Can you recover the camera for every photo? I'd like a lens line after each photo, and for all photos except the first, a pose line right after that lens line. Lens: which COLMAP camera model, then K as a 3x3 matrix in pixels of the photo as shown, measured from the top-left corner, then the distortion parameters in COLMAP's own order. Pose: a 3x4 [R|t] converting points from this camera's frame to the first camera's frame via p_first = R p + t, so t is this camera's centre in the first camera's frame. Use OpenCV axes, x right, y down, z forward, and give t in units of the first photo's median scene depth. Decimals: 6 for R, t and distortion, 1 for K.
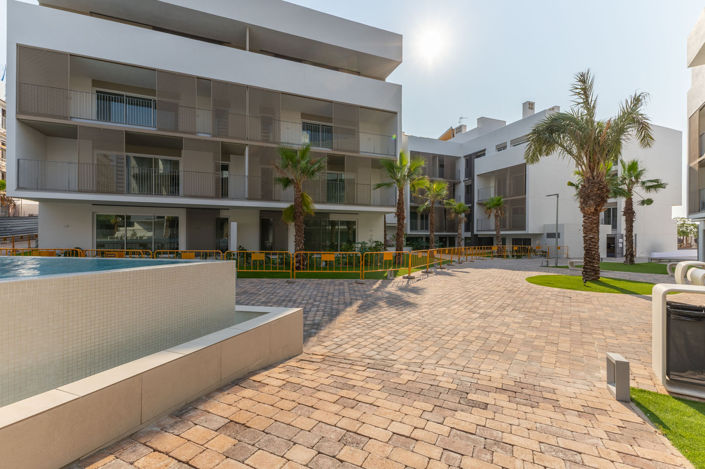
lens RADIAL K [[304.4, 0, 352.5], [0, 304.4, 234.5], [0, 0, 1]] dist [-0.000148, -0.000737]
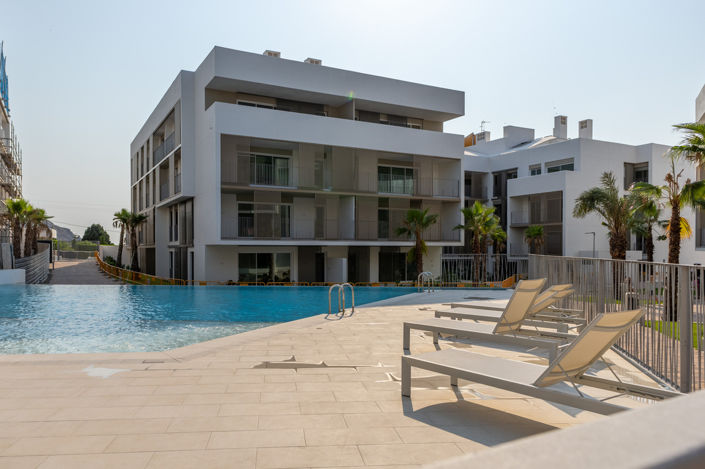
lens RADIAL K [[455.5, 0, 351.8], [0, 455.5, 243.5], [0, 0, 1]] dist [0.069963, 0.000071]
pose [[0.992678, -0.006636, 0.120610, -0.301560], [0.008263, 0.999881, -0.012999, -0.040727], [-0.120510, 0.013900, 0.992615, -0.433240]]
